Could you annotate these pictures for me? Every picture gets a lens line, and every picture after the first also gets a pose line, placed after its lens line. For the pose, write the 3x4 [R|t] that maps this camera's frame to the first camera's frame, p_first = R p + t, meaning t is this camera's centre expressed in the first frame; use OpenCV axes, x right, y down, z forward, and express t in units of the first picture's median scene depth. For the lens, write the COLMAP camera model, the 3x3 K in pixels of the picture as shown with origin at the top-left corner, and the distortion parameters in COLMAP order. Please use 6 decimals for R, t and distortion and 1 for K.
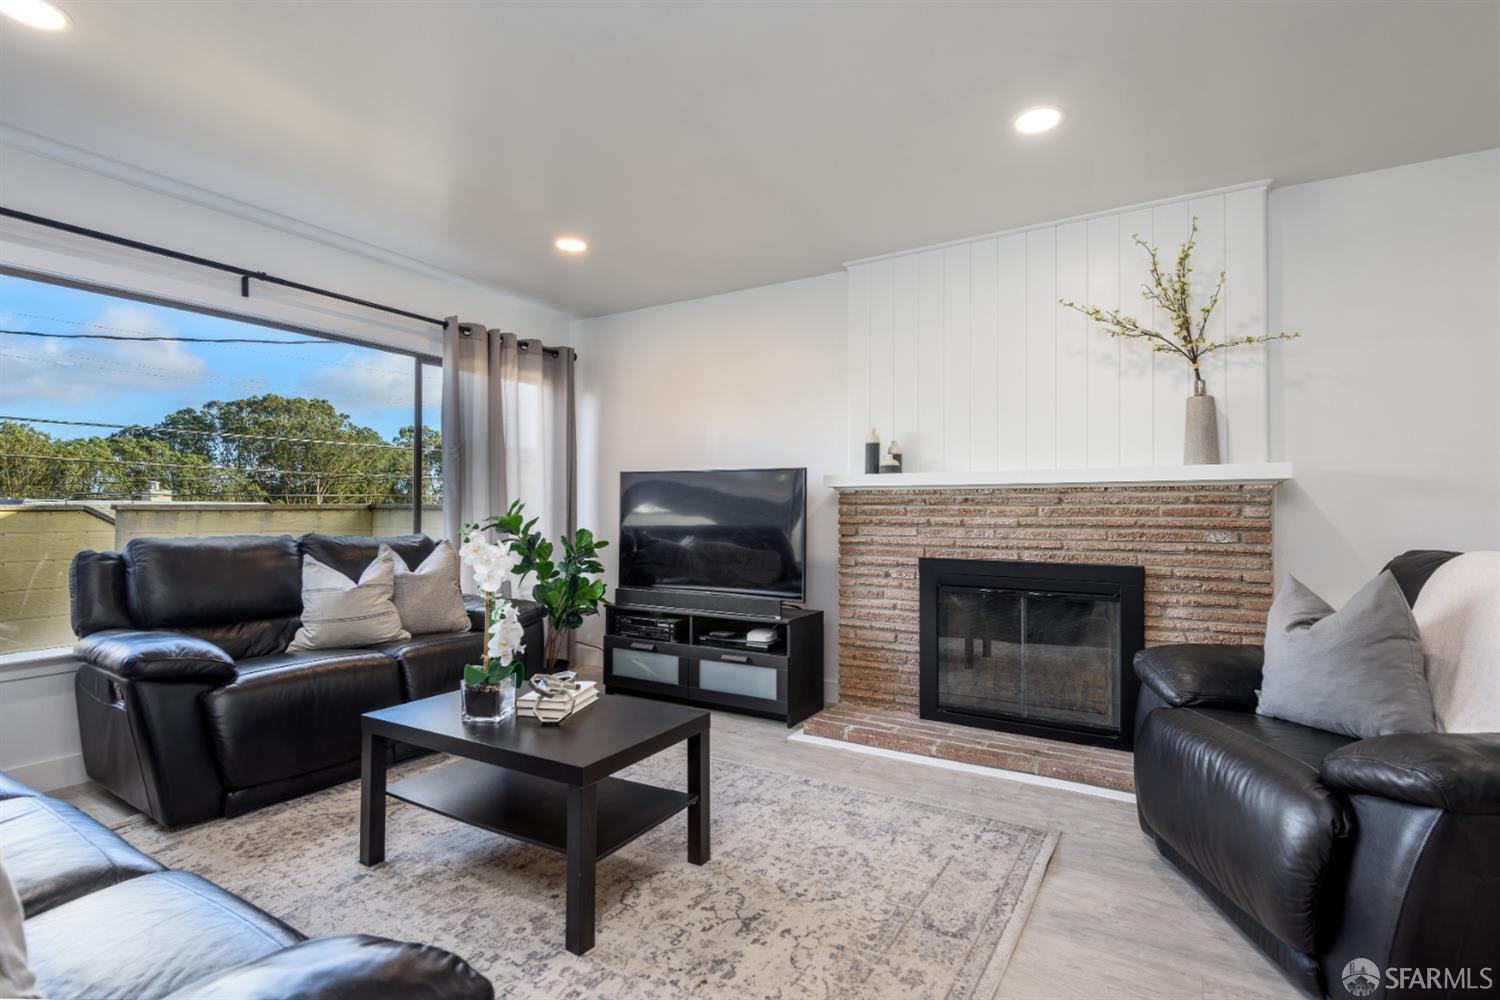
lens RADIAL K [[706.9, 0, 752.1], [0, 706.9, 508.0], [0, 0, 1]] dist [0.004562, -0.001666]
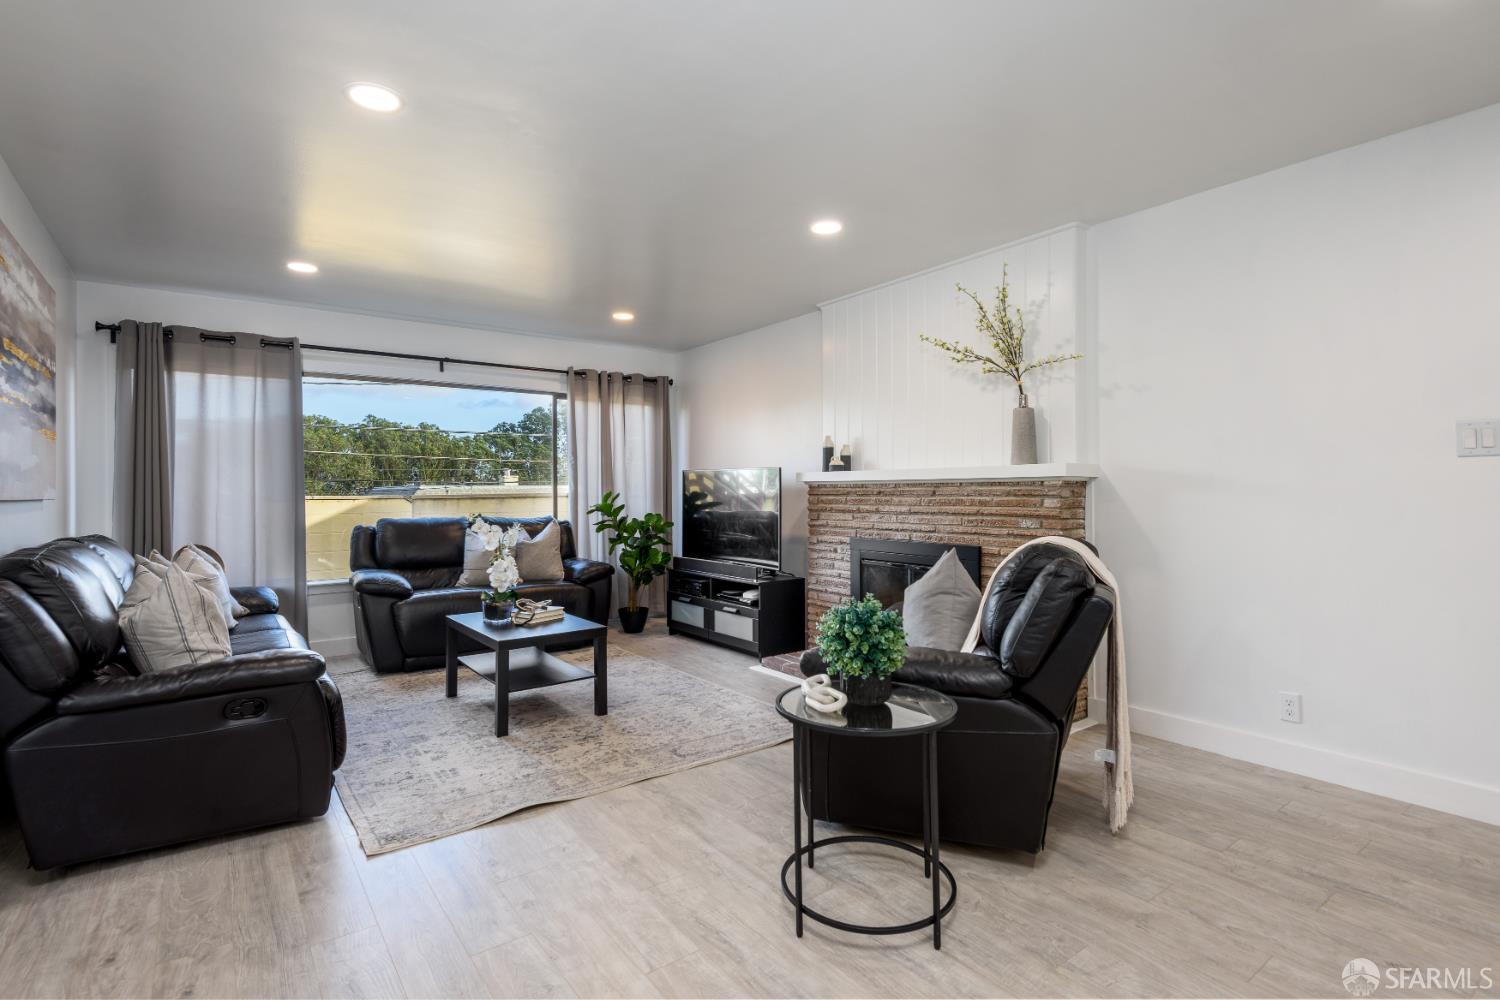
lens RADIAL K [[706.9, 0, 739.0], [0, 706.9, 493.1], [0, 0, 1]] dist [0.004562, -0.001666]
pose [[0.926463, -0.007174, -0.376317, 0.589843], [0.010187, 0.999930, 0.006018, -0.021585], [0.376247, -0.009409, 0.926471, -0.288914]]
